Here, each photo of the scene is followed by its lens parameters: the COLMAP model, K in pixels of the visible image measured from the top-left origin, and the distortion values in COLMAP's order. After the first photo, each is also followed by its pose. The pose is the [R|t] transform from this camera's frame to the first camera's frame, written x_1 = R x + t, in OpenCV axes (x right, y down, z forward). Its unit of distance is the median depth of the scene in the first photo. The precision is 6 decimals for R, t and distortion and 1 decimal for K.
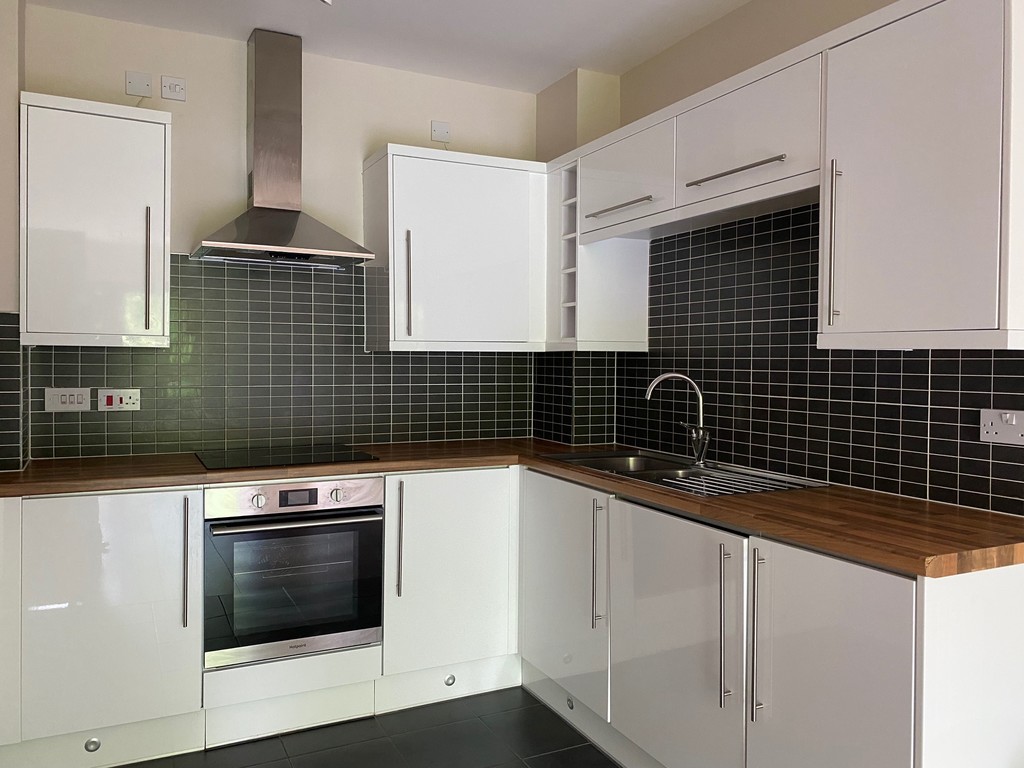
lens RADIAL K [[776.0, 0, 512.0], [0, 776.0, 384.0], [0, 0, 1]] dist [0.124615, -0.236952]
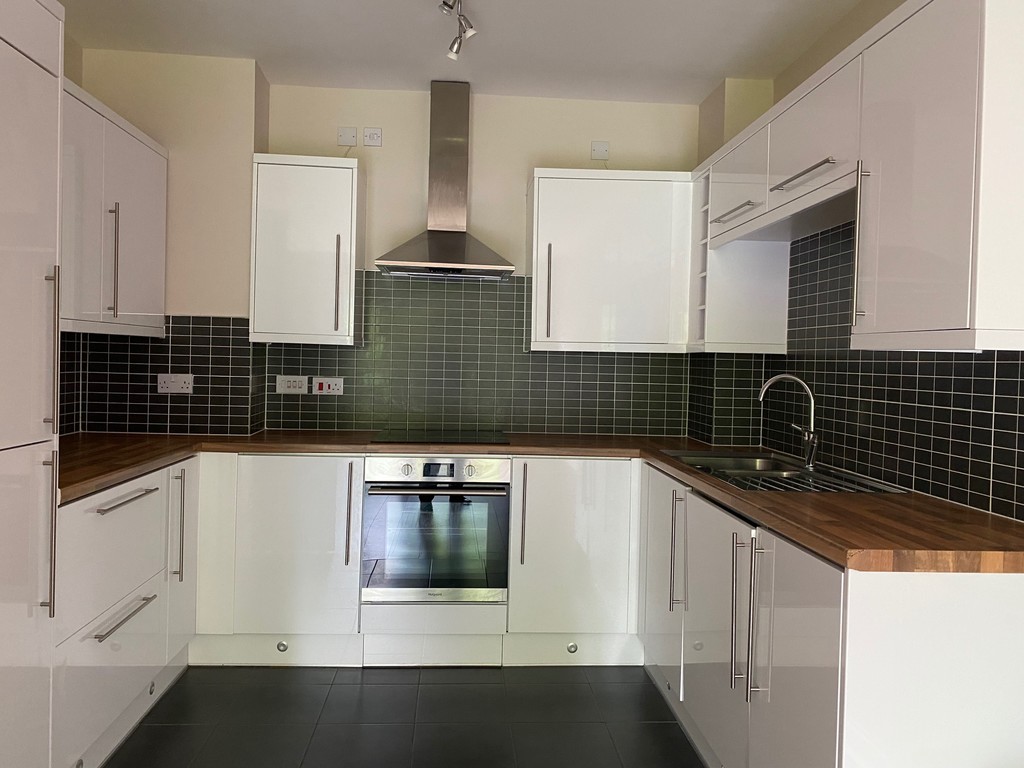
lens RADIAL K [[776.0, 0, 512.0], [0, 776.0, 384.0], [0, 0, 1]] dist [0.124615, -0.236952]
pose [[0.926815, 0.027362, -0.374520, 0.257535], [-0.030049, 0.999548, -0.001335, 0.009485], [0.374314, 0.012492, 0.927218, -0.064118]]
